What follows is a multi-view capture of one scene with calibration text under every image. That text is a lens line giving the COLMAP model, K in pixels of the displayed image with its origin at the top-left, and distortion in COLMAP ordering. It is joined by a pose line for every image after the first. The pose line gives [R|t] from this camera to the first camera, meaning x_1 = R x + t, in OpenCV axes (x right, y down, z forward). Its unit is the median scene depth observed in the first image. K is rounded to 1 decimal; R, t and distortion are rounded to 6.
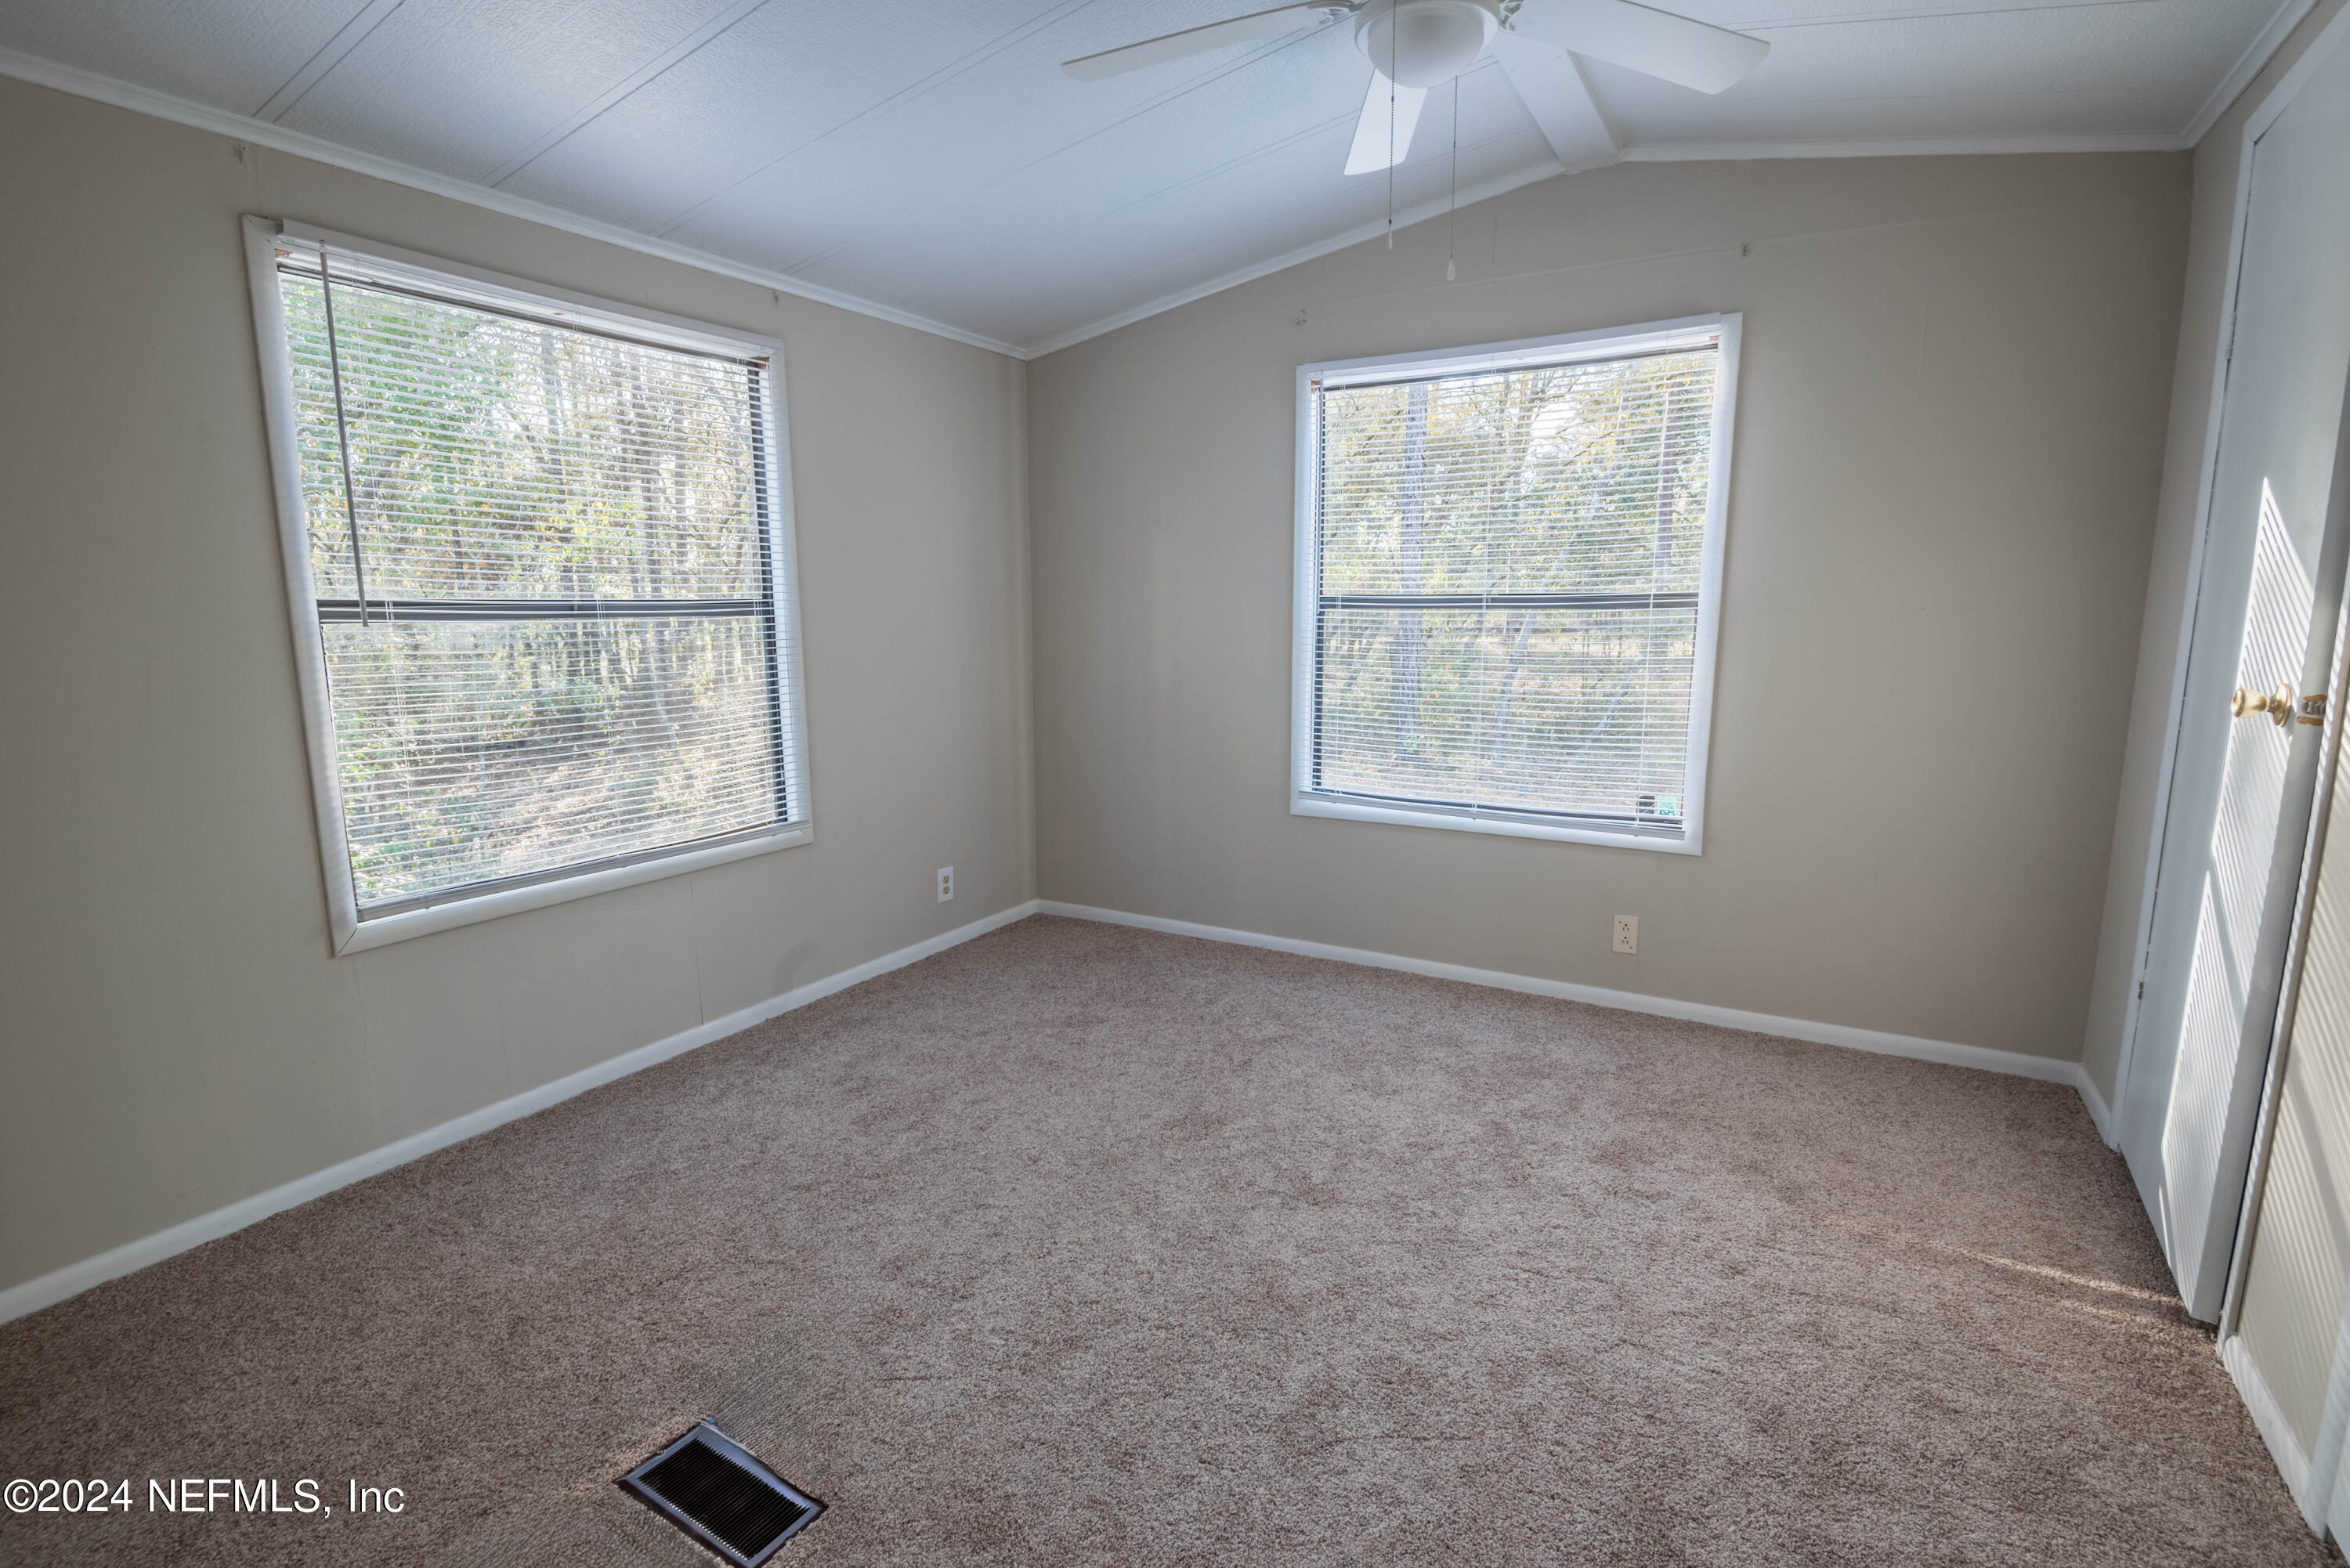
lens RADIAL K [[1090.9, 0, 1172.4], [0, 1090.9, 780.0], [0, 0, 1]] dist [-0.014025, -0.001351]
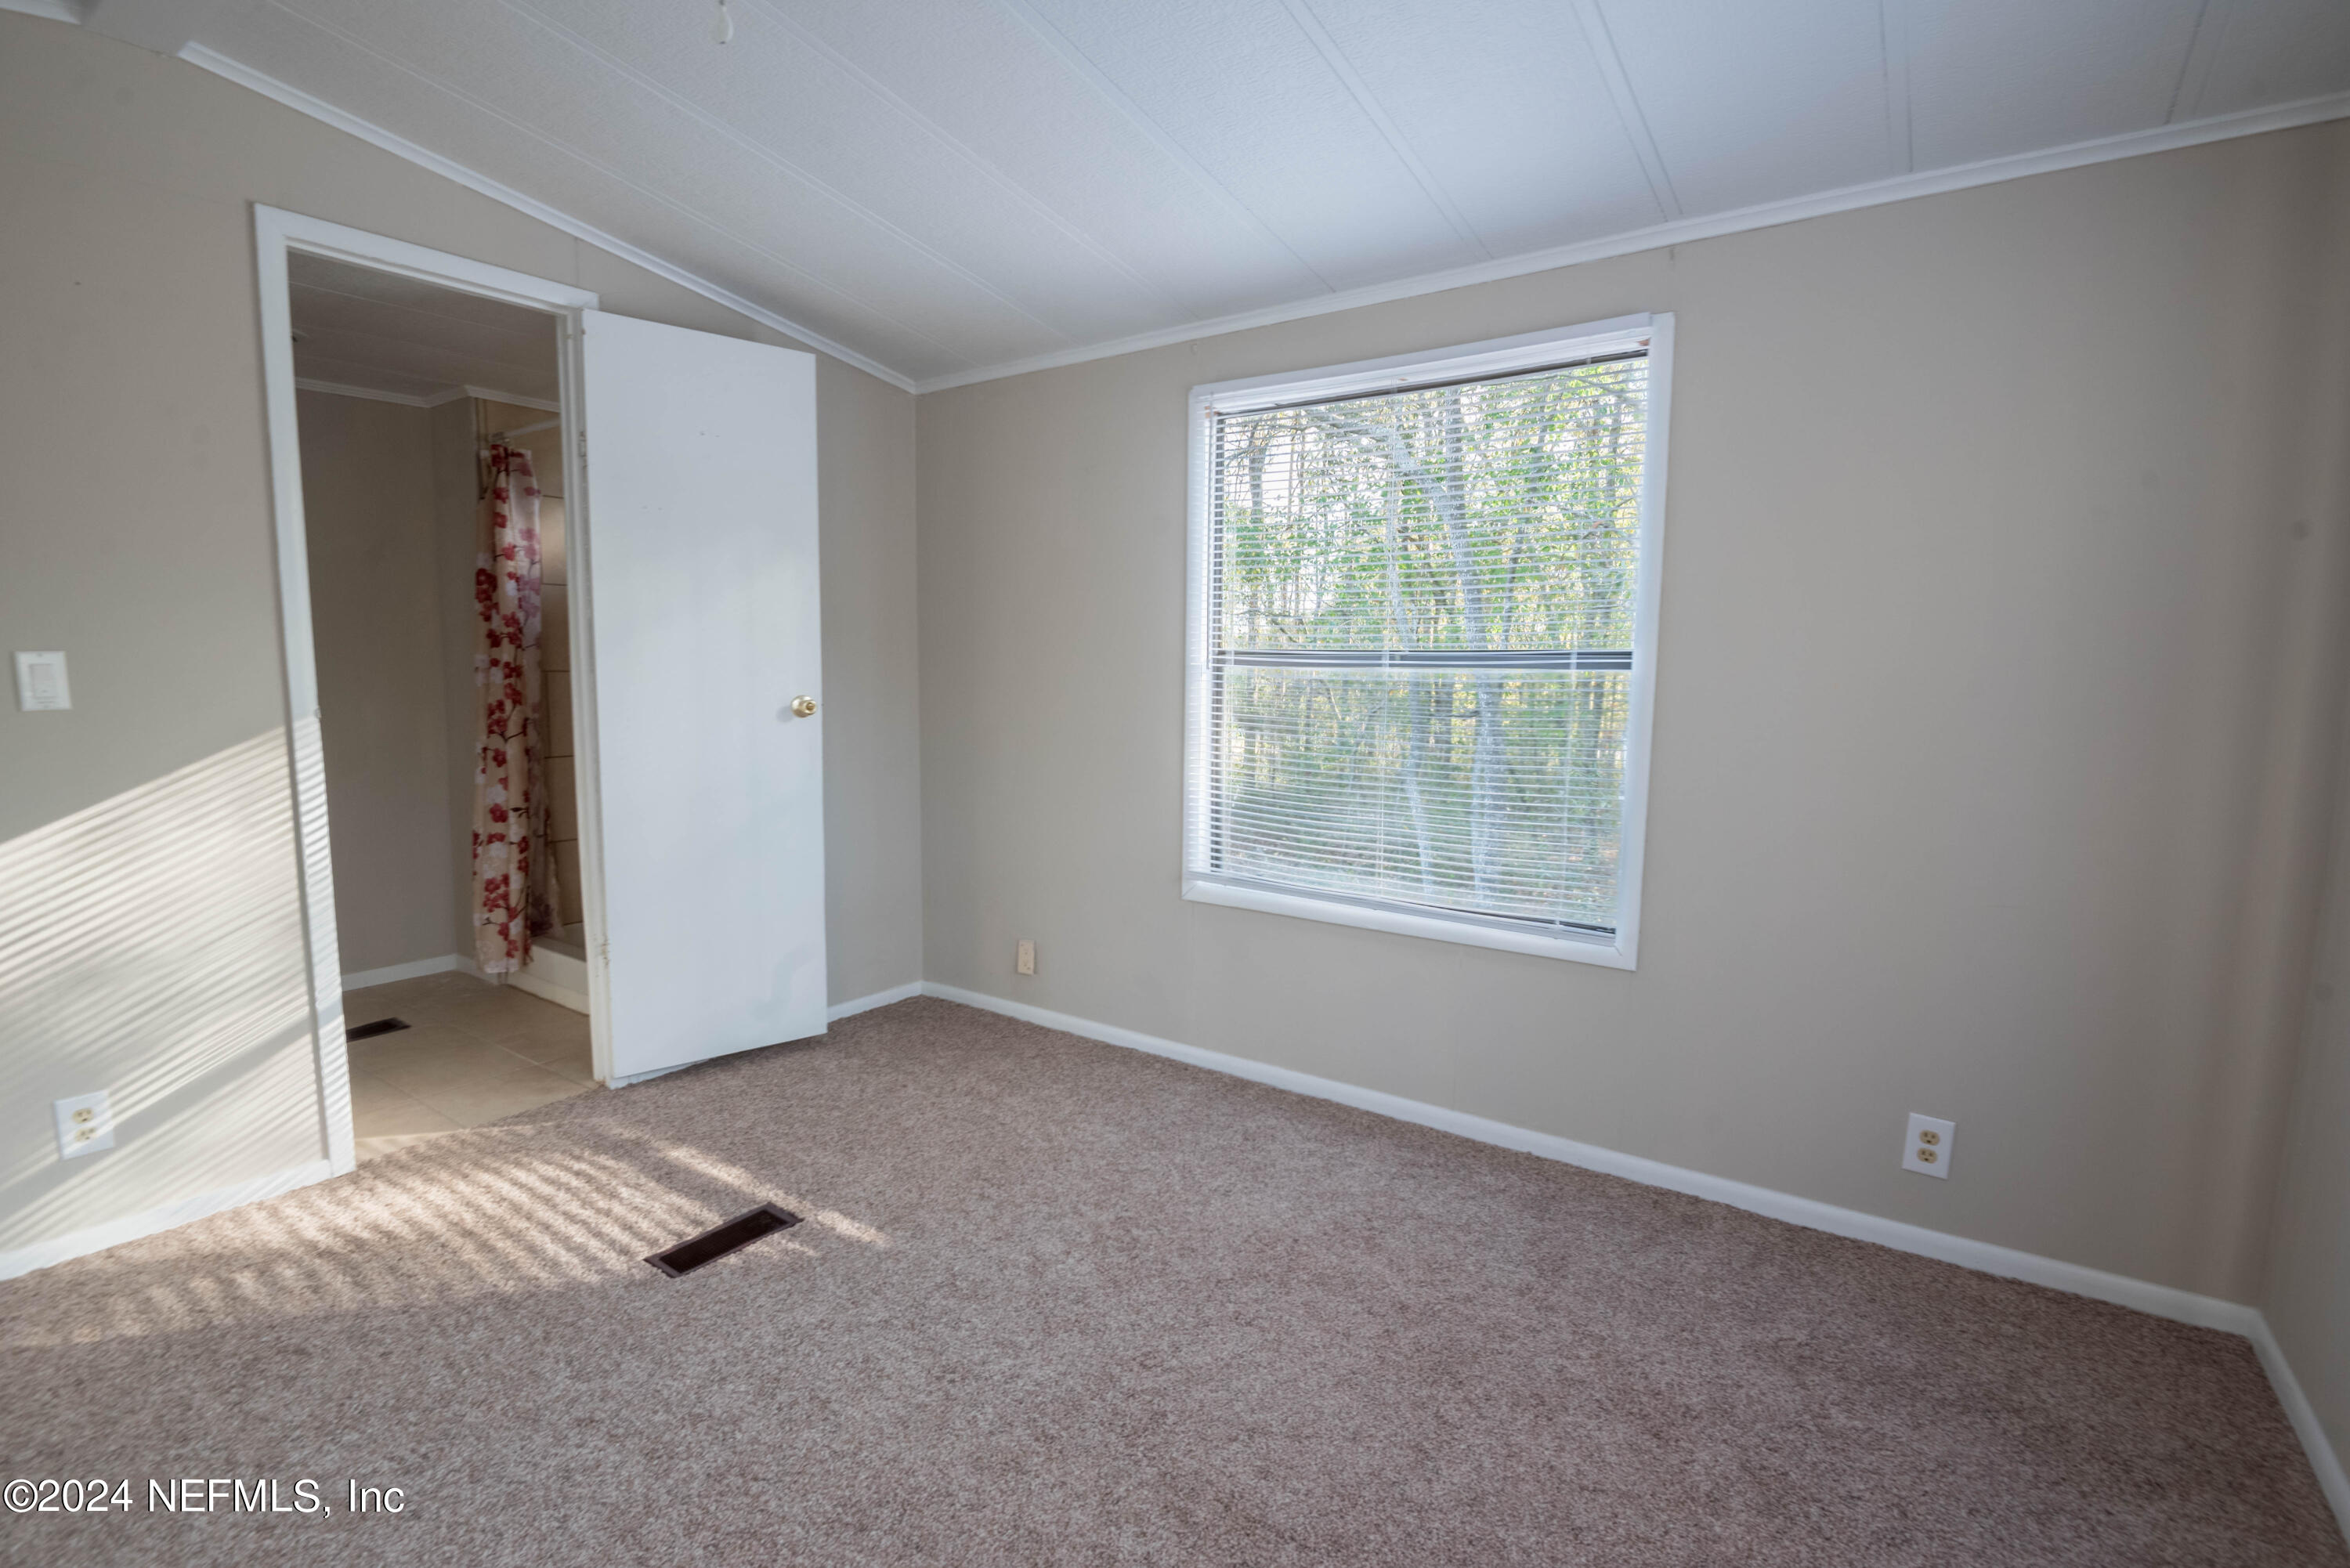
lens RADIAL K [[1090.9, 0, 1172.4], [0, 1090.9, 780.0], [0, 0, 1]] dist [-0.014025, -0.001351]
pose [[-0.086347, 0.116248, -0.989460, 0.482644], [-0.162505, 0.978224, 0.129110, -0.133005], [0.982922, 0.171941, -0.065576, 0.810574]]
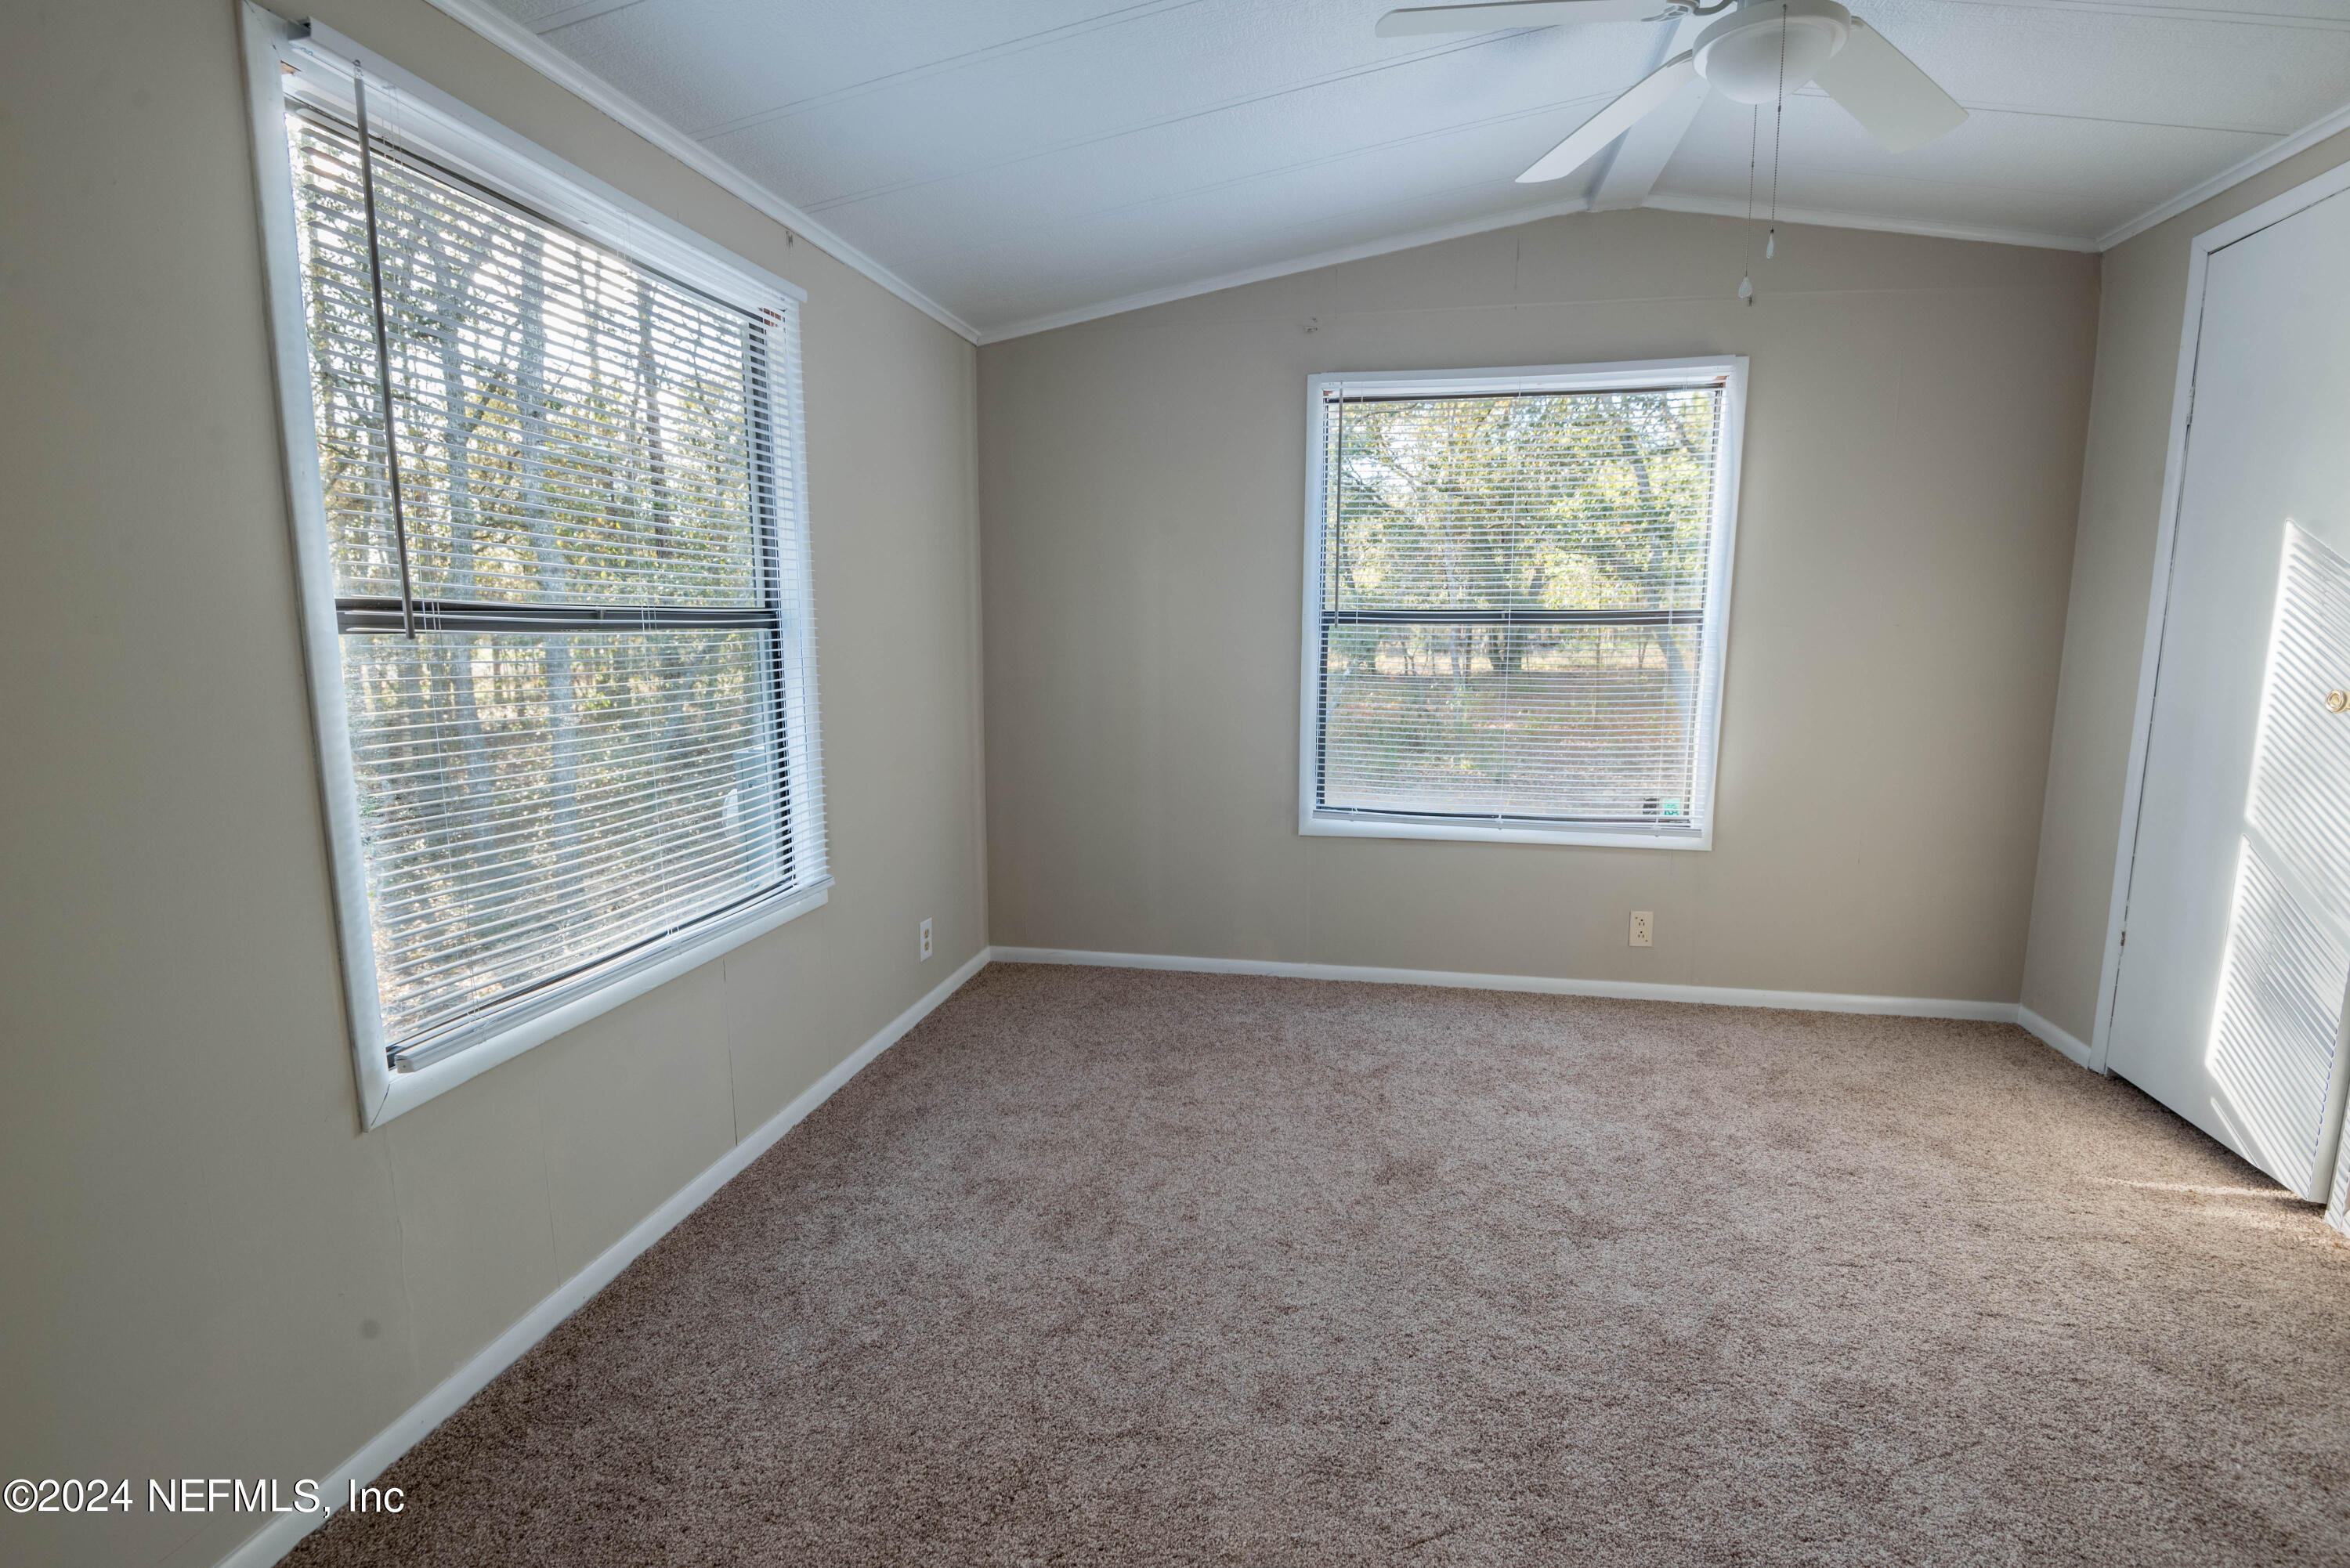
lens RADIAL K [[1082.4, 0, 1175.0], [0, 1082.4, 784.0], [0, 0, 1]] dist [-0.017510, -0.000769]
pose [[0.945293, -0.043560, 0.323300, -0.387103], [0.047571, 0.998858, -0.004509, -0.019022], [-0.322734, 0.019642, 0.946286, 0.158083]]
